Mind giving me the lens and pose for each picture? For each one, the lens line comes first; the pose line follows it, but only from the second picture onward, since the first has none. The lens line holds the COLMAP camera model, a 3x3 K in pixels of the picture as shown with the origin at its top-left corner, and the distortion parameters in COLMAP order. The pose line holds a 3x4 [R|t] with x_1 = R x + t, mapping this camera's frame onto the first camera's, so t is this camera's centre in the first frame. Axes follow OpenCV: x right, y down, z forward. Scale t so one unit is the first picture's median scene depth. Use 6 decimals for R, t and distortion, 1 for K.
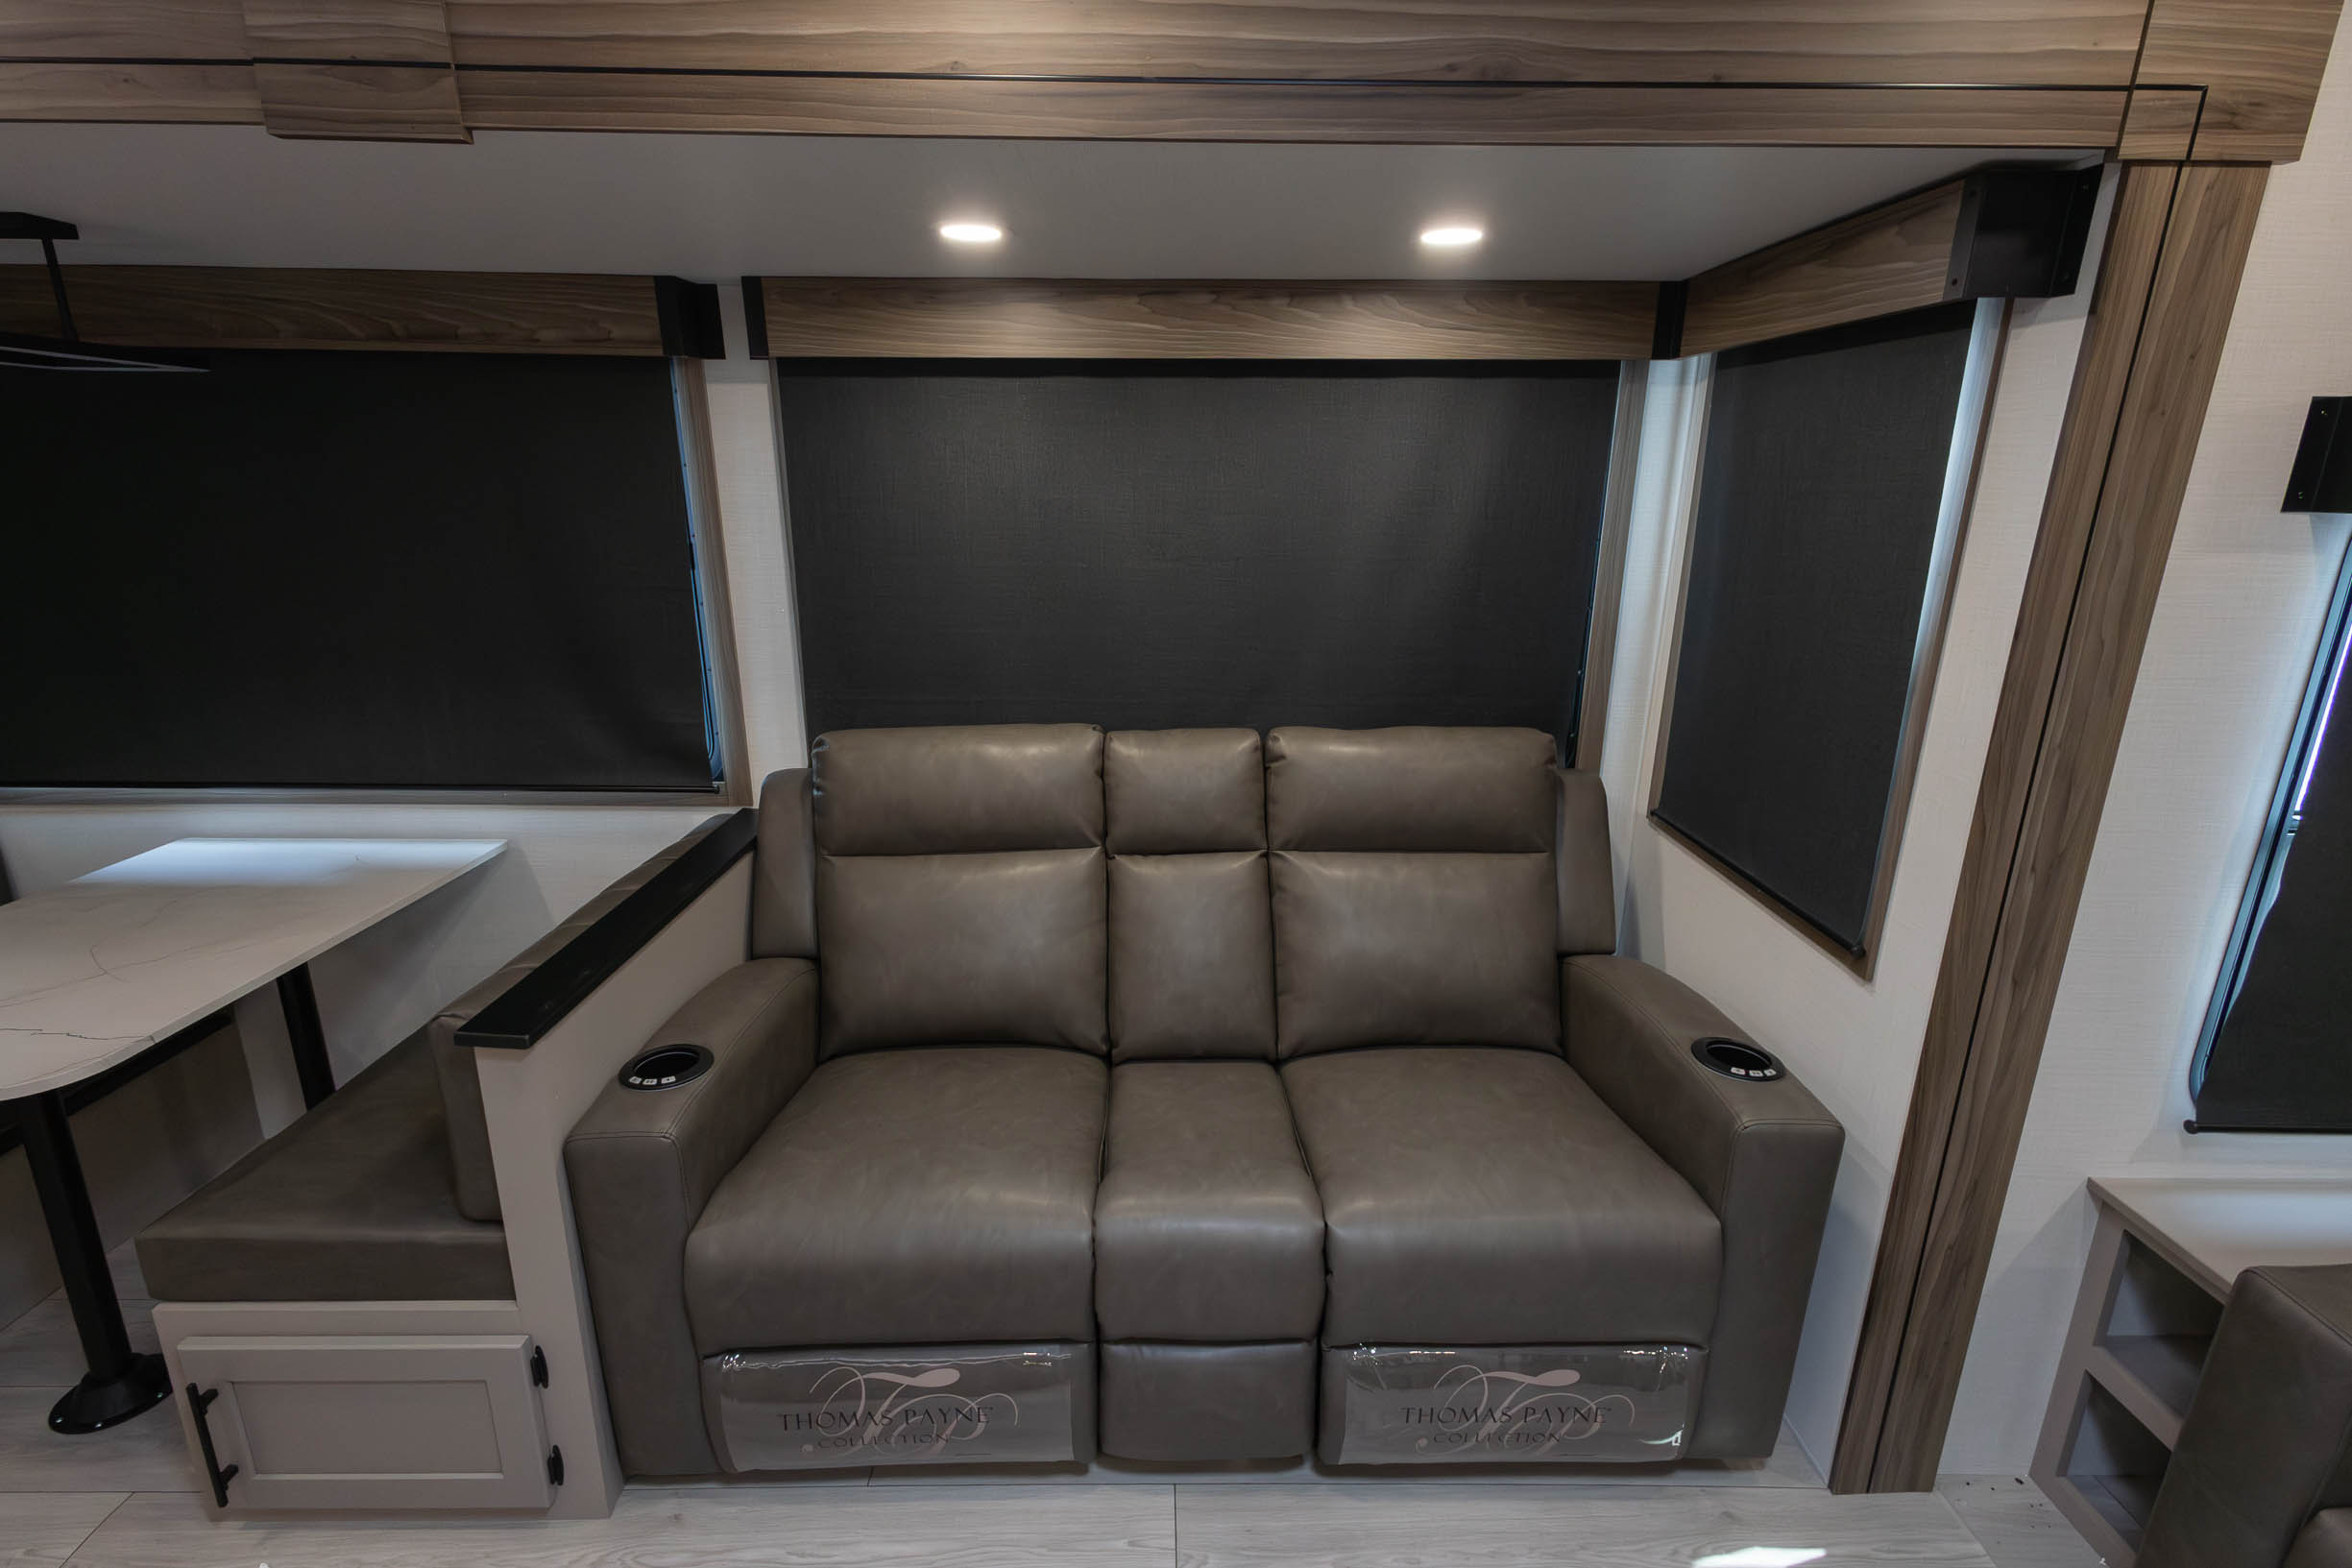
lens RADIAL K [[1080.3, 0, 1191.0], [0, 1080.3, 781.8], [0, 0, 1]] dist [0.012192, -0.005131]
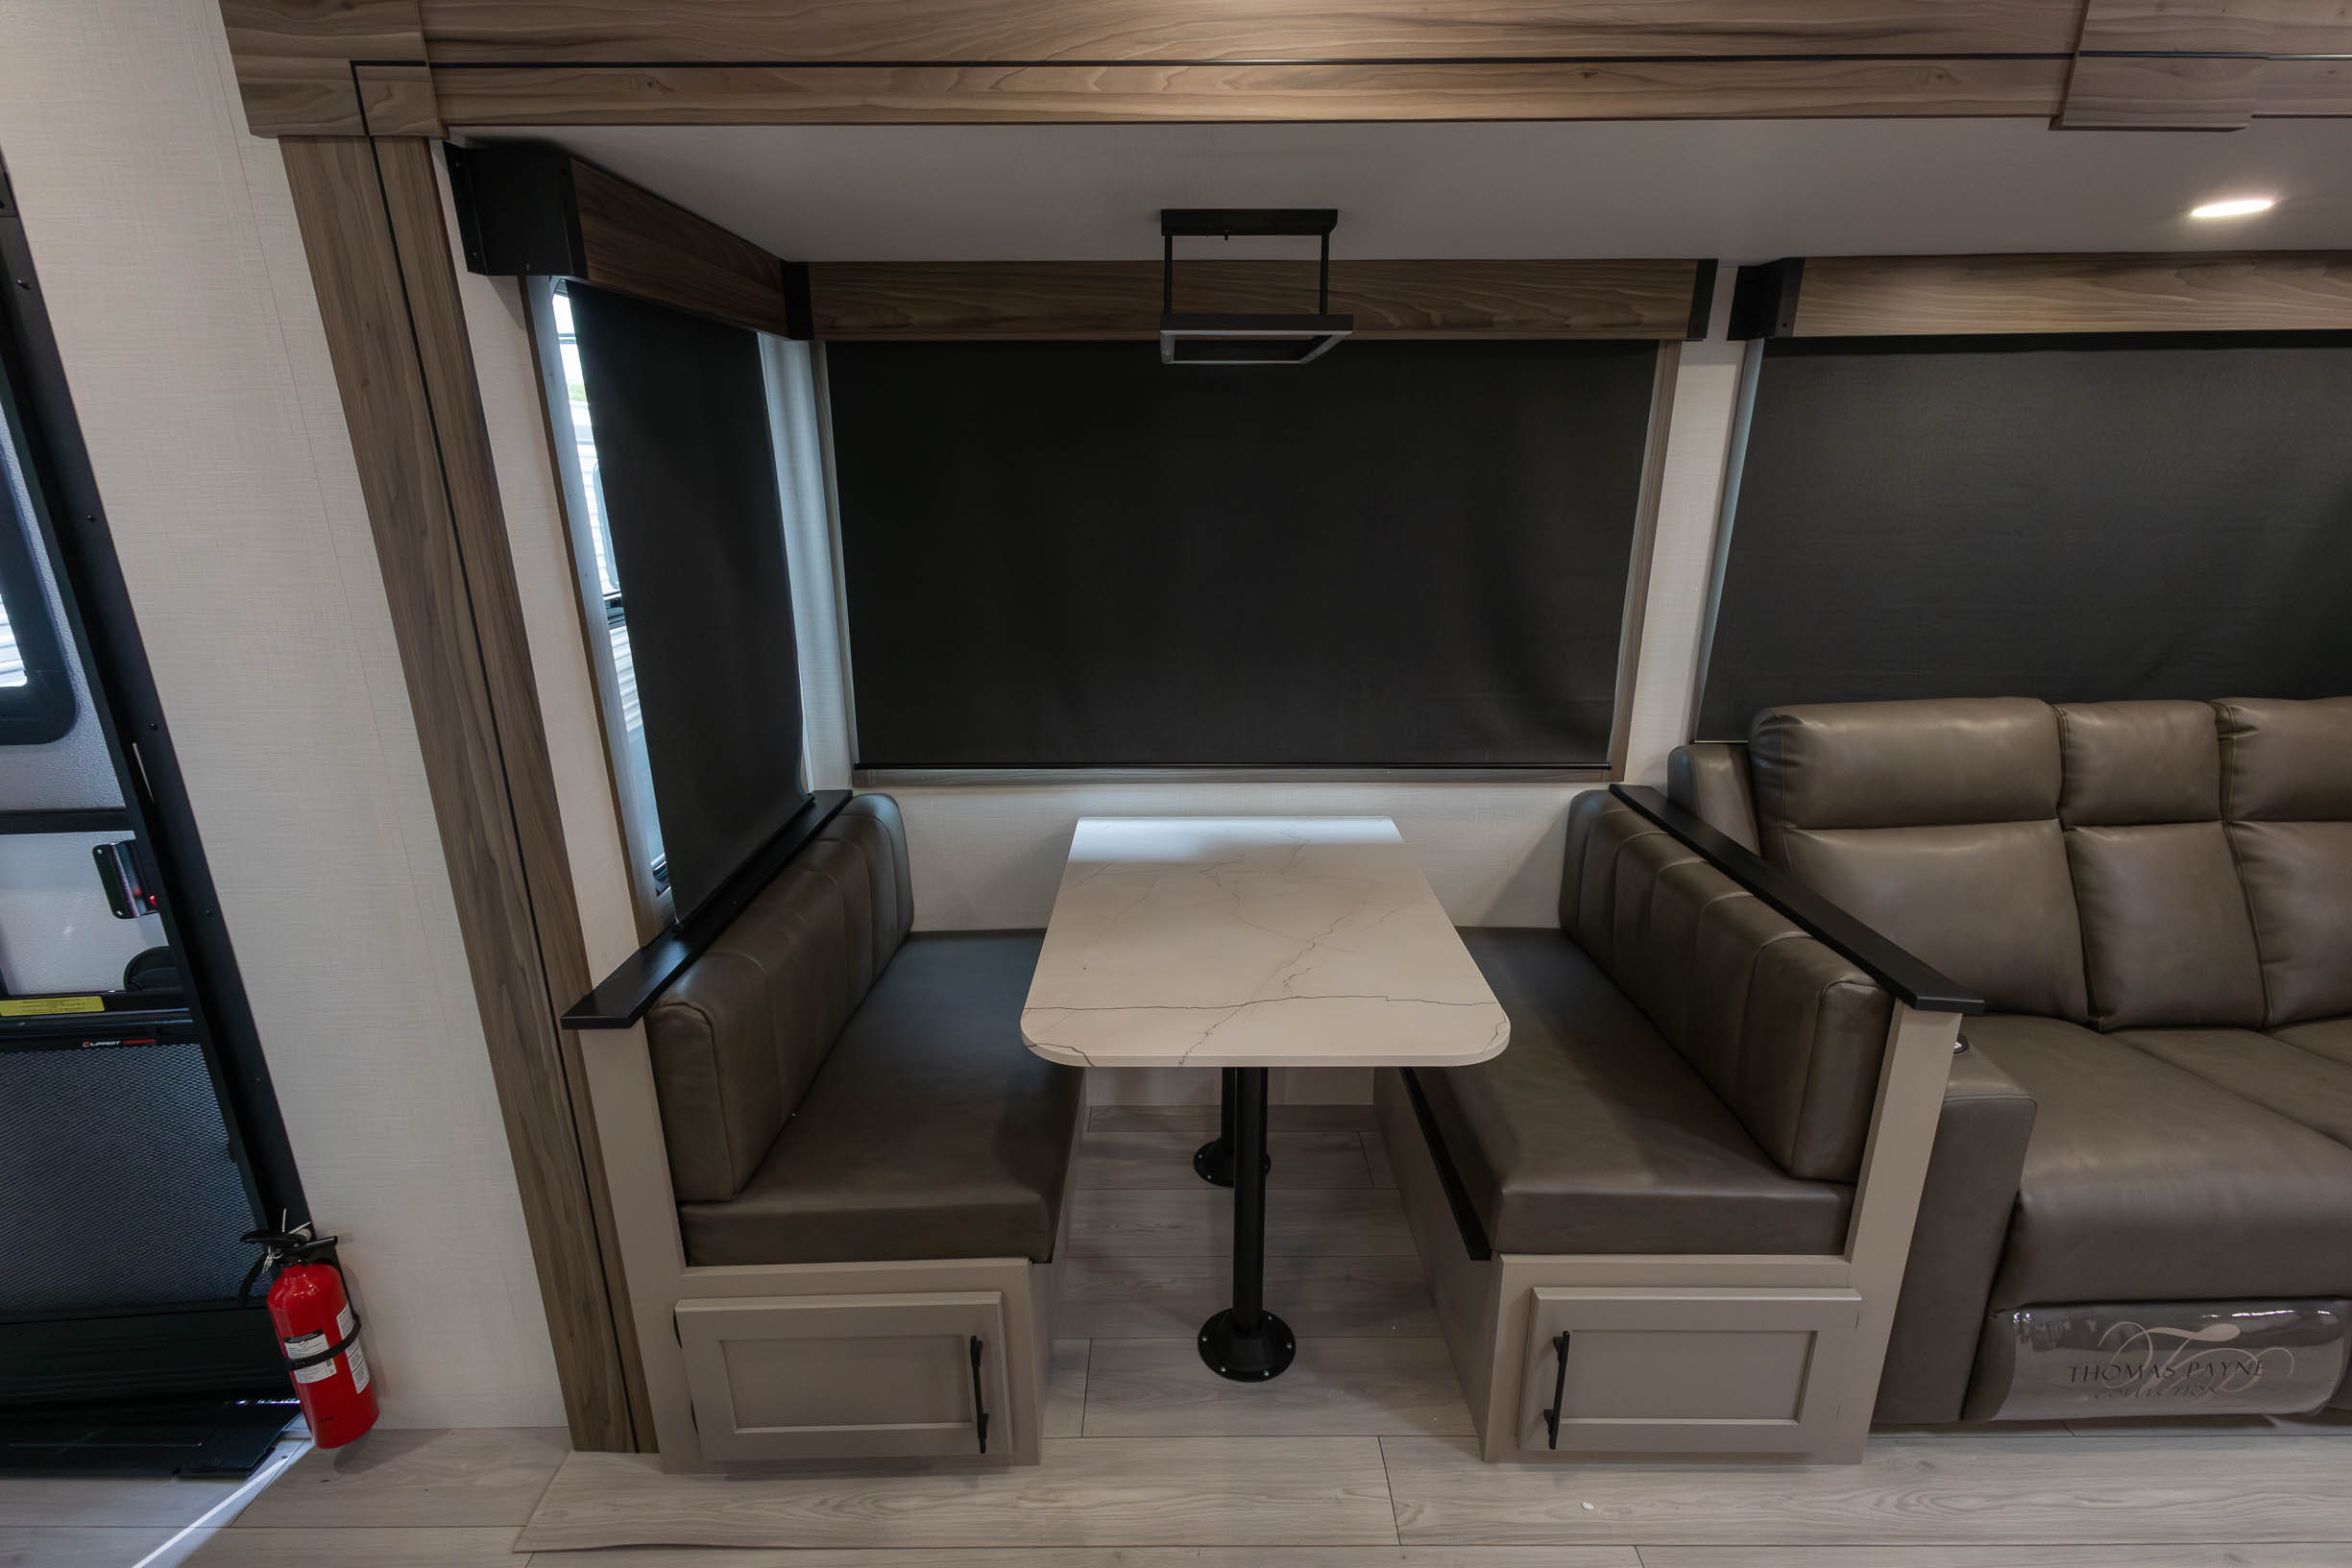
lens RADIAL K [[1063.8, 0, 1173.2], [0, 1063.8, 782.1], [0, 0, 1]] dist [-0.000544, -0.001340]
pose [[0.999655, -0.009136, -0.024616, -0.898814], [0.009694, 0.999697, 0.022645, -0.004511], [0.024402, -0.022876, 0.999440, -0.015738]]
